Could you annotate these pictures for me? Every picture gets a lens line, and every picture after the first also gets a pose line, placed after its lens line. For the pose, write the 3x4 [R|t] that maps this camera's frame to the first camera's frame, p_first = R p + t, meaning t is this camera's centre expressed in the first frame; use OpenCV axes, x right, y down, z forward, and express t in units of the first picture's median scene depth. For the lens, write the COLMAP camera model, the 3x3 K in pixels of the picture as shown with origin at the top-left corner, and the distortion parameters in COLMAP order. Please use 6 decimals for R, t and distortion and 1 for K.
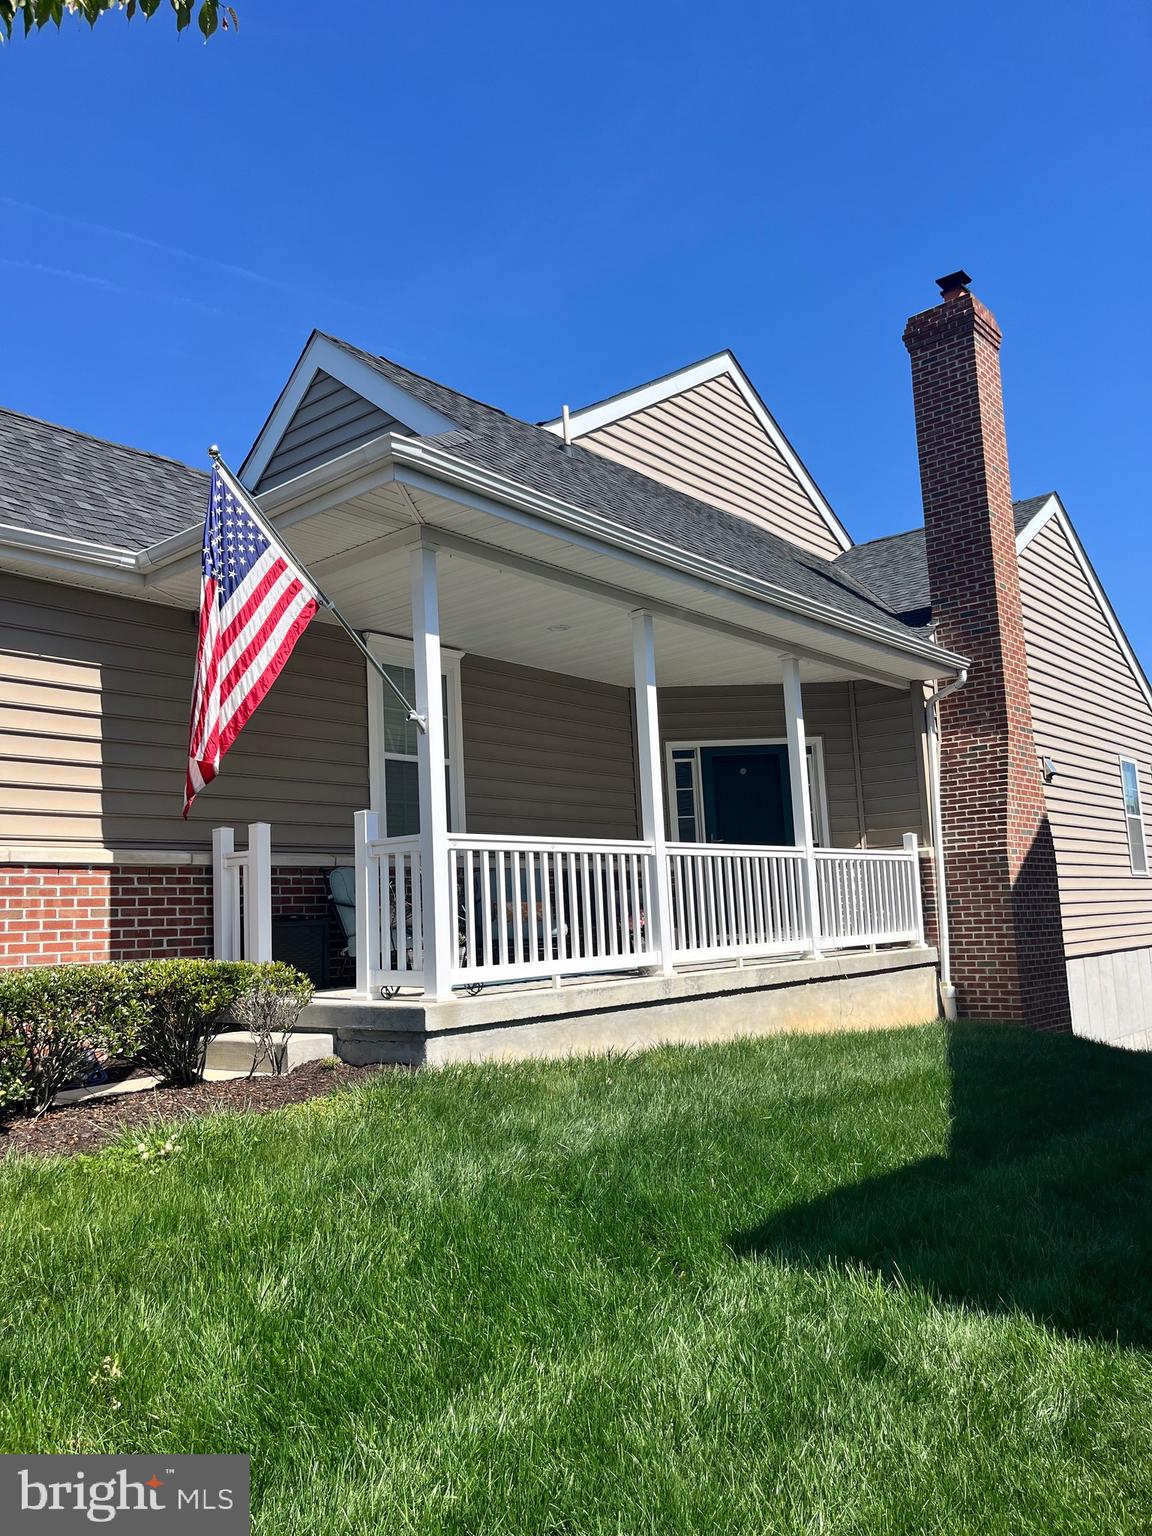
lens RADIAL K [[1153.5, 0, 576.0], [0, 1153.5, 768.0], [0, 0, 1]] dist [0.077499, -0.117220]
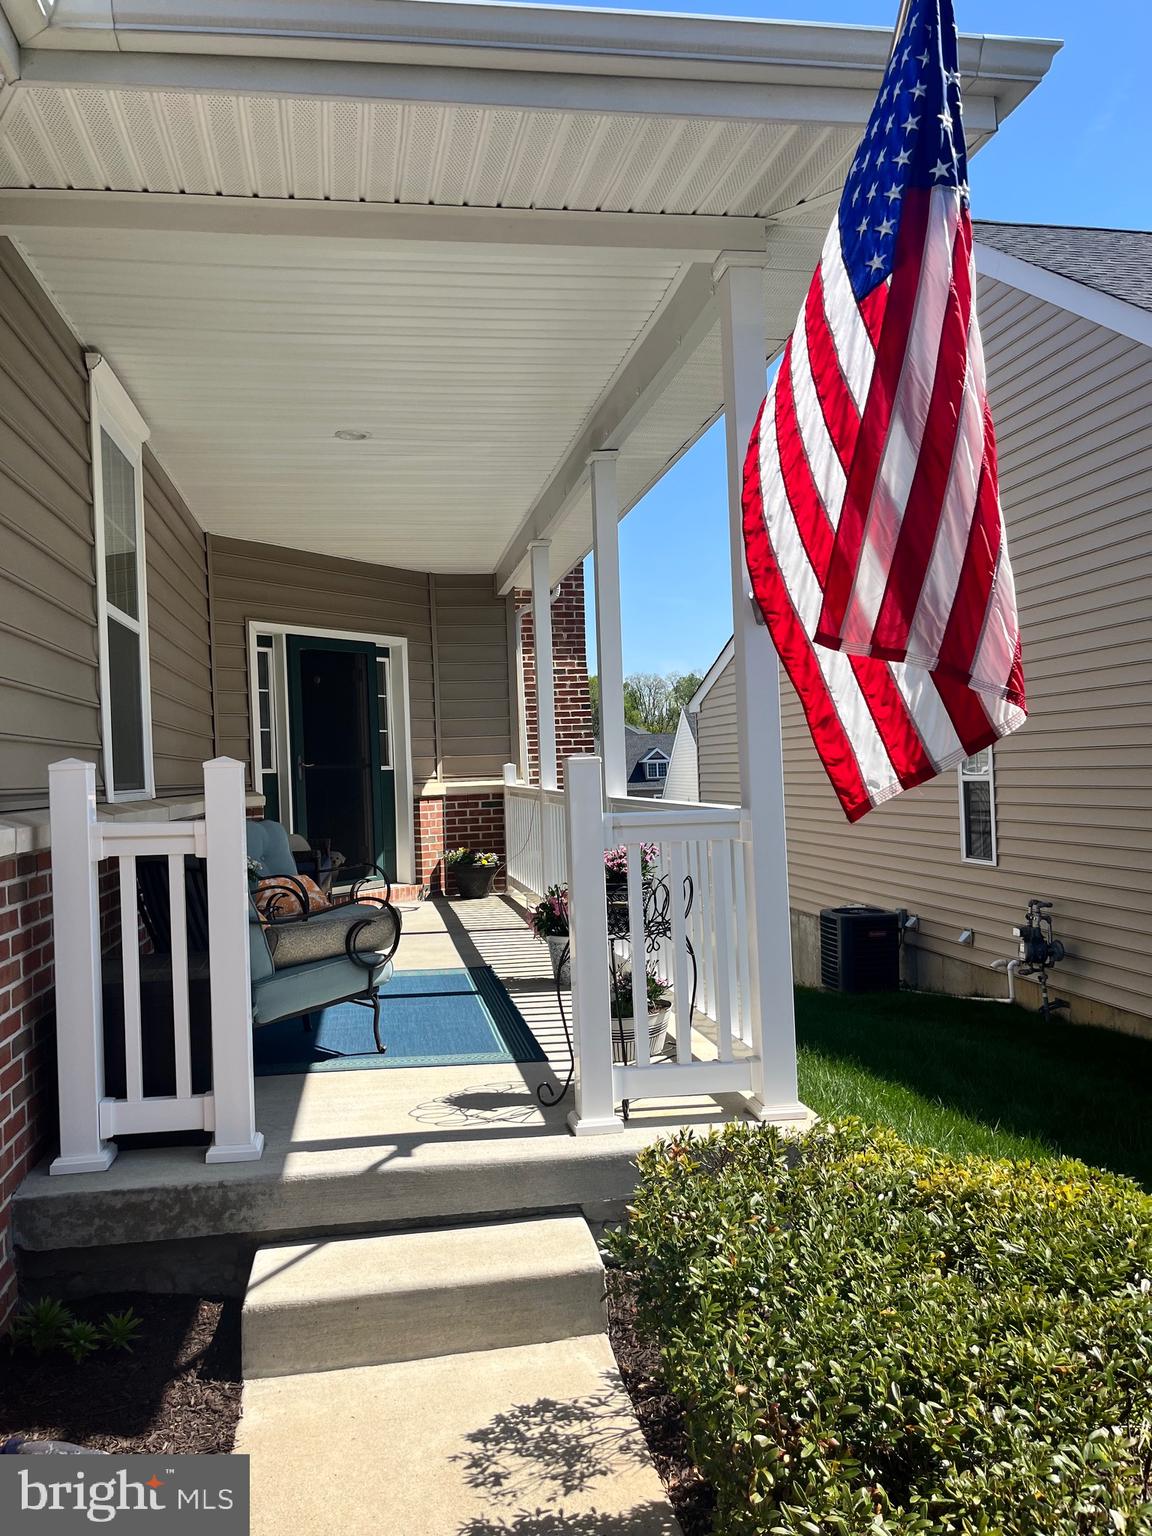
lens RADIAL K [[1153.5, 0, 576.0], [0, 1153.5, 768.0], [0, 0, 1]] dist [0.077499, -0.117220]
pose [[0.642186, 0.025158, 0.766136, -0.342592], [-0.101433, 0.993461, 0.052399, 0.009013], [-0.759808, -0.111361, 0.640539, 0.408254]]
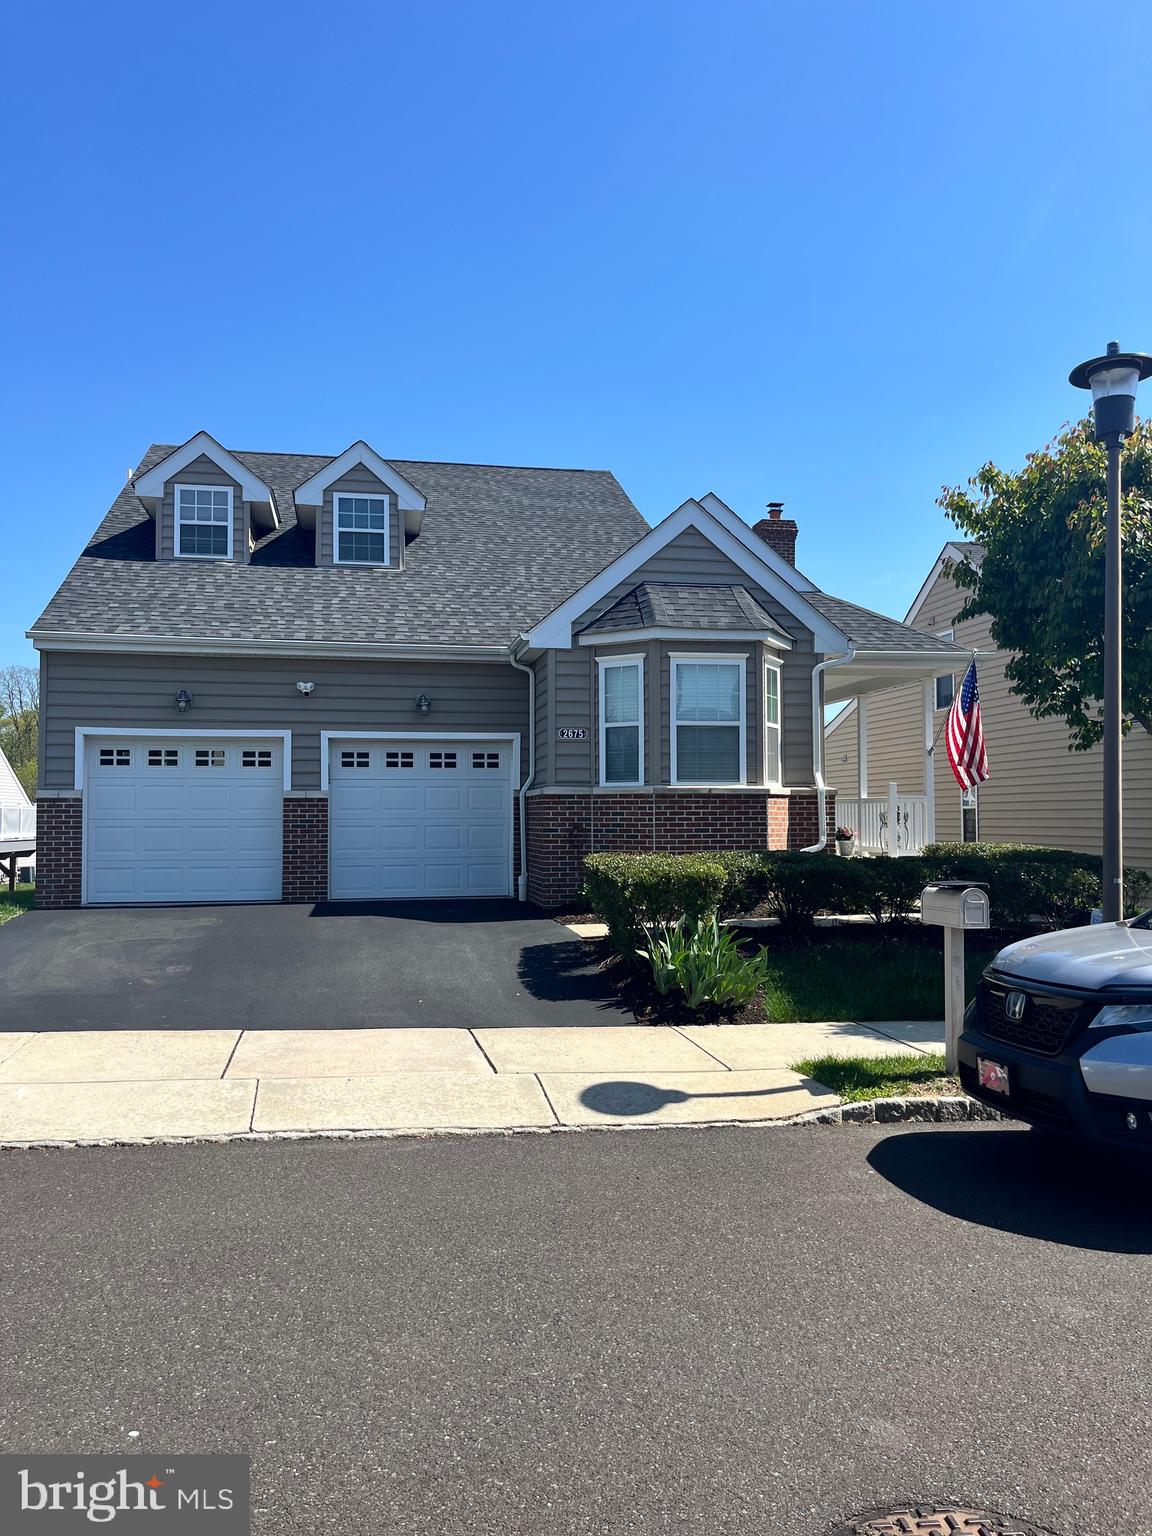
lens RADIAL K [[1153.5, 0, 576.0], [0, 1153.5, 768.0], [0, 0, 1]] dist [0.077499, -0.117220]
pose [[0.626661, 0.079473, 0.775229, -1.471783], [-0.134073, 0.990948, 0.006792, 0.047278], [-0.767672, -0.108194, 0.631644, -0.000360]]
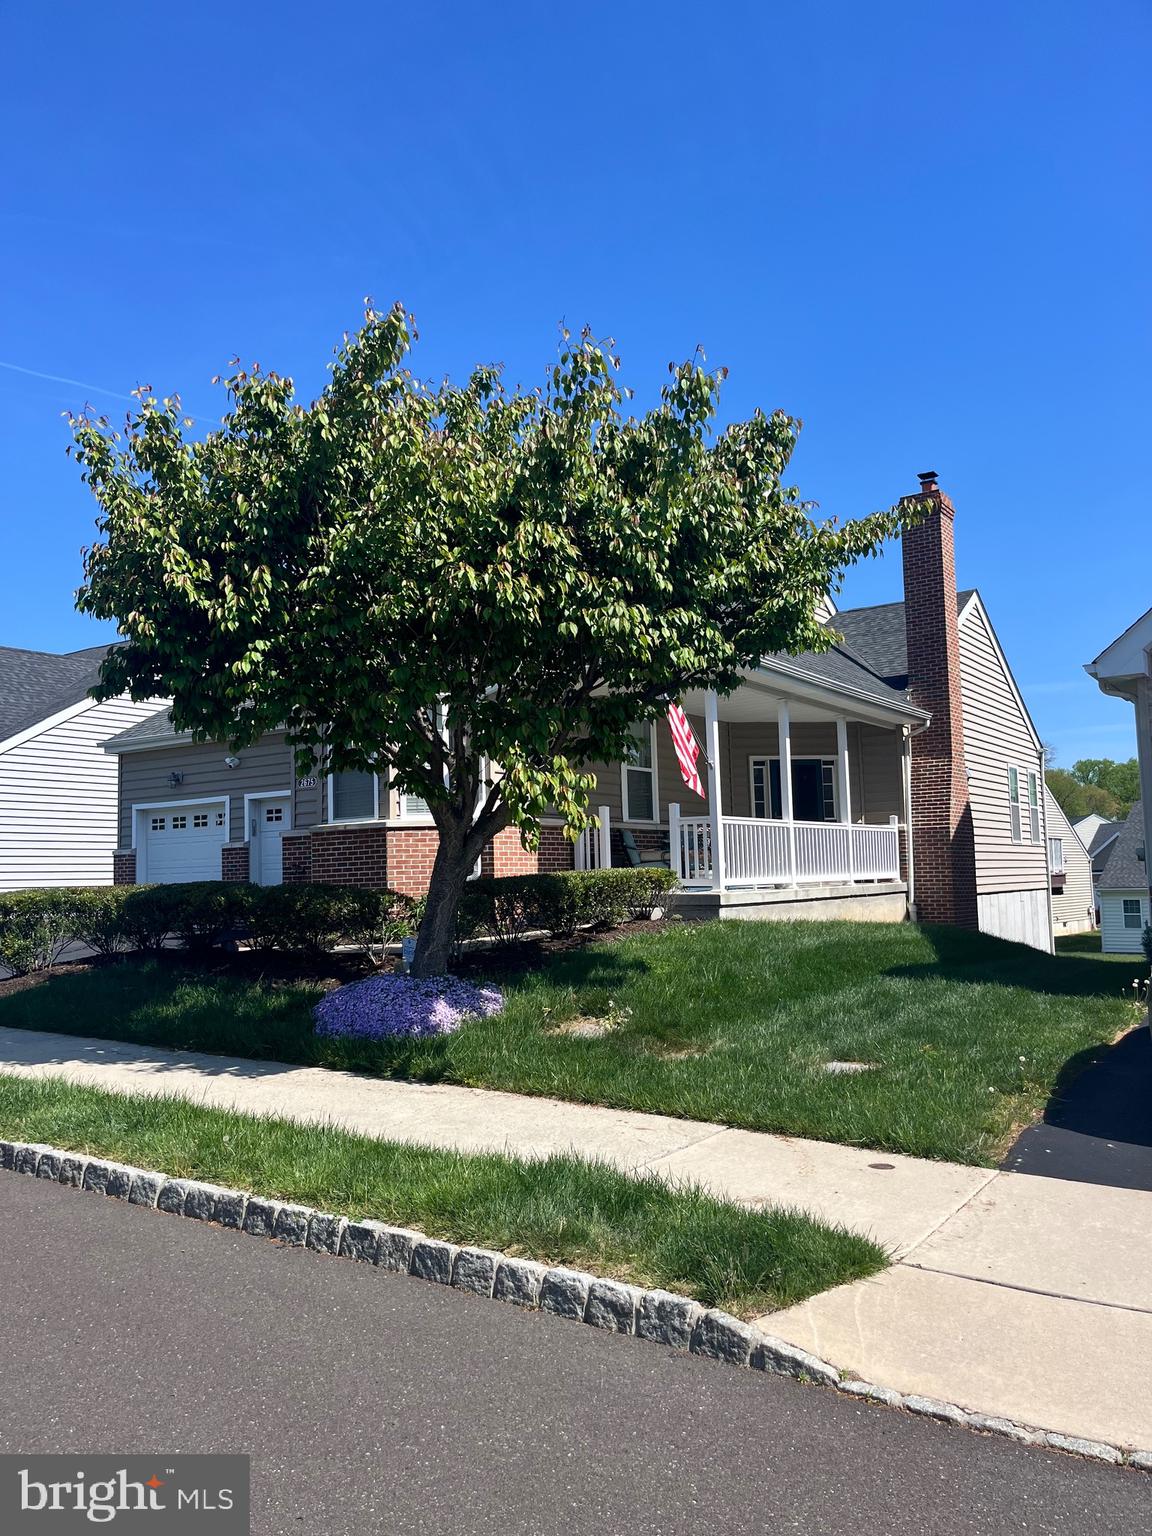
lens RADIAL K [[1153.5, 0, 576.0], [0, 1153.5, 768.0], [0, 0, 1]] dist [0.077499, -0.117220]
pose [[0.994829, 0.029554, 0.097166, -0.339754], [-0.033005, 0.998873, 0.034100, -0.055556], [-0.096049, -0.037131, 0.994684, -0.636134]]
